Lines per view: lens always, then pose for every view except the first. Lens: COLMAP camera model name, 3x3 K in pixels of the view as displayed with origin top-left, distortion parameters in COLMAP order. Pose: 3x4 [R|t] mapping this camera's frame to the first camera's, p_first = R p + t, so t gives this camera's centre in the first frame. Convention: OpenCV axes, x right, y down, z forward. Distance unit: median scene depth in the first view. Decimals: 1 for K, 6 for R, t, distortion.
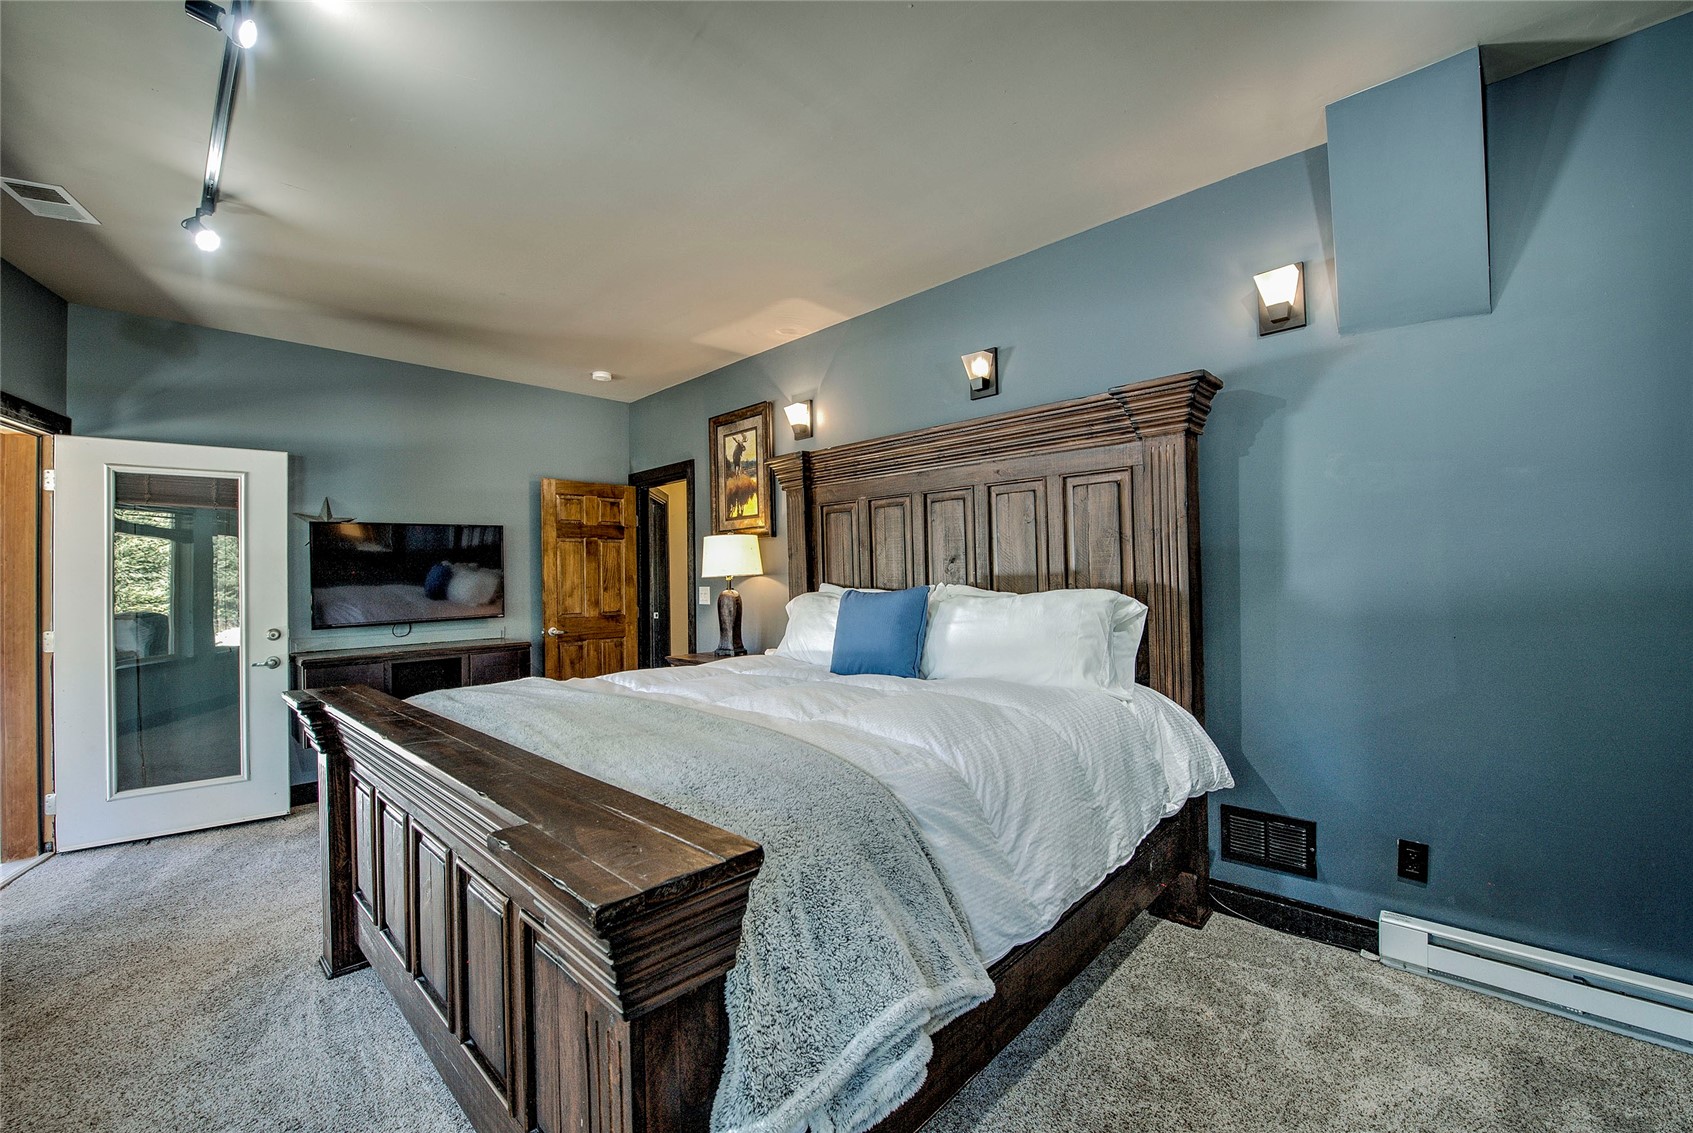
lens RADIAL K [[688.8, 0, 845.7], [0, 688.8, 574.1], [0, 0, 1]] dist [0.000073, 0.000024]
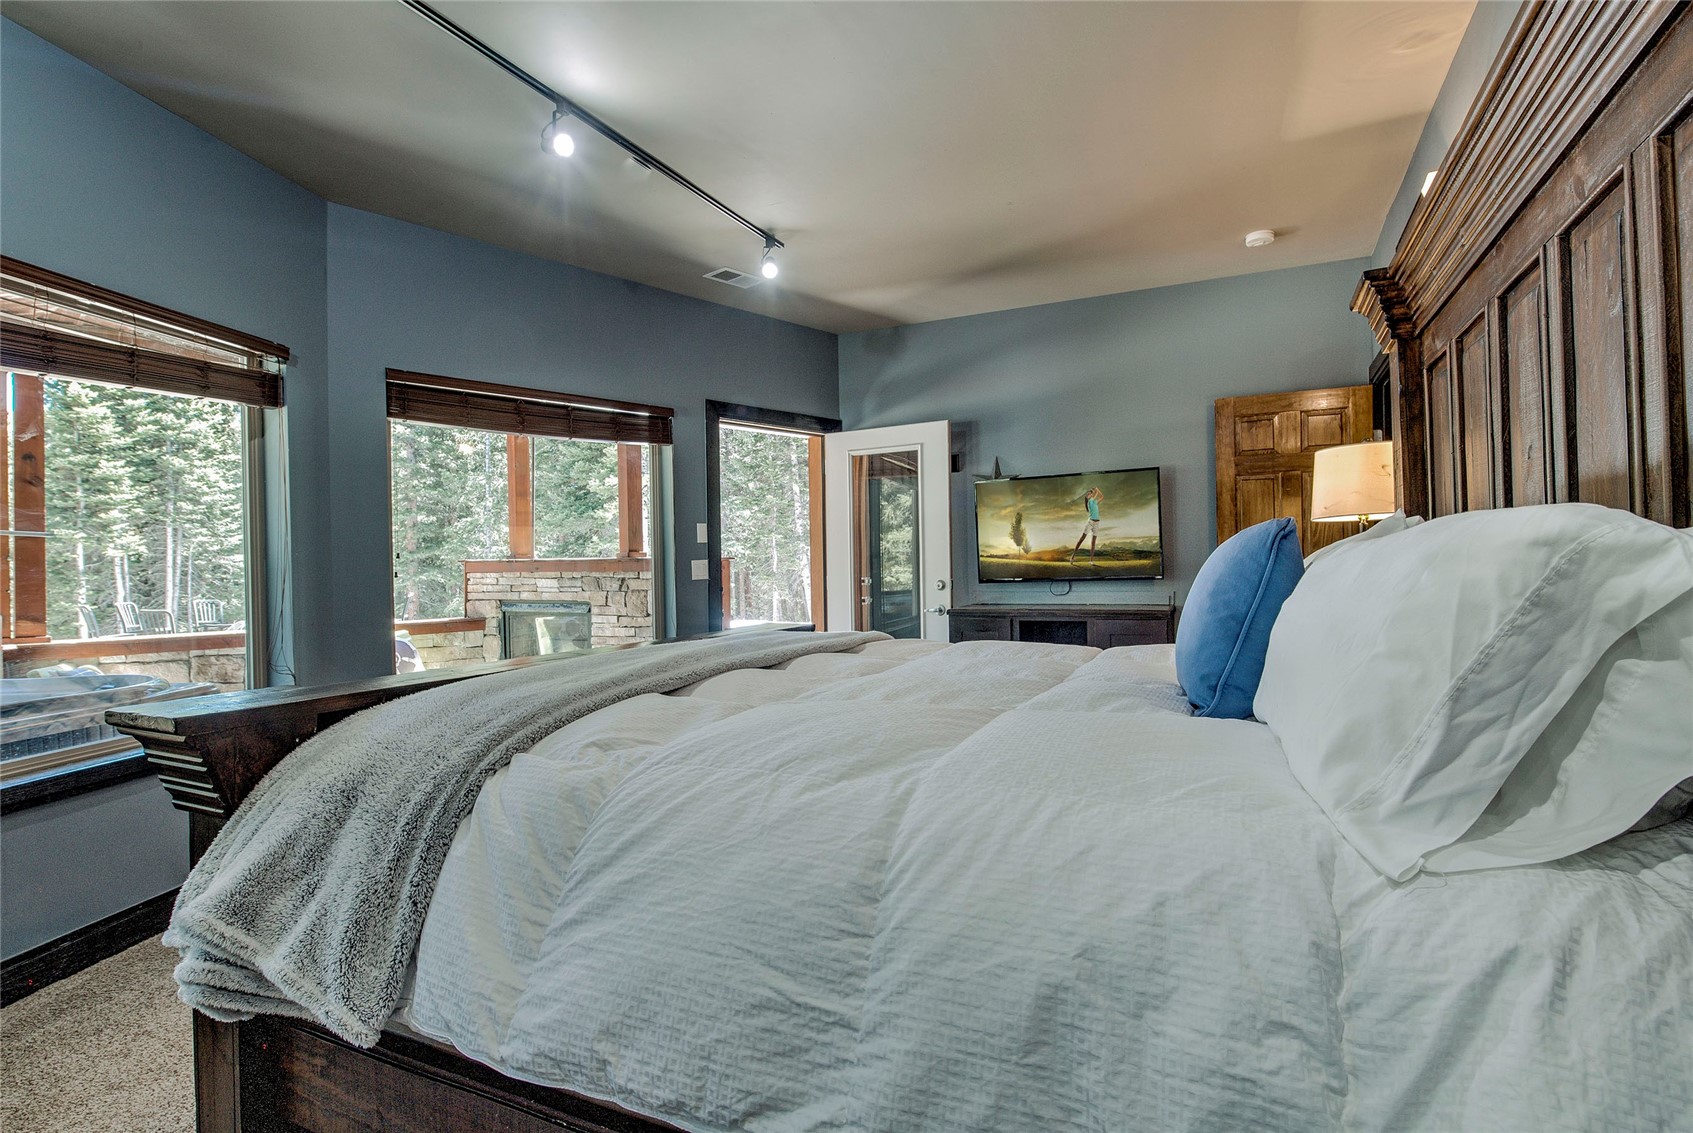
lens RADIAL K [[855.9, 0, 844.5], [0, 855.9, 557.6], [0, 0, 1]] dist [0.000222, 0.000093]
pose [[0.322213, 0.009008, -0.946624, 0.432645], [0.021662, 0.999623, 0.016885, 0.015972], [0.946419, -0.025946, 0.321896, 0.404737]]
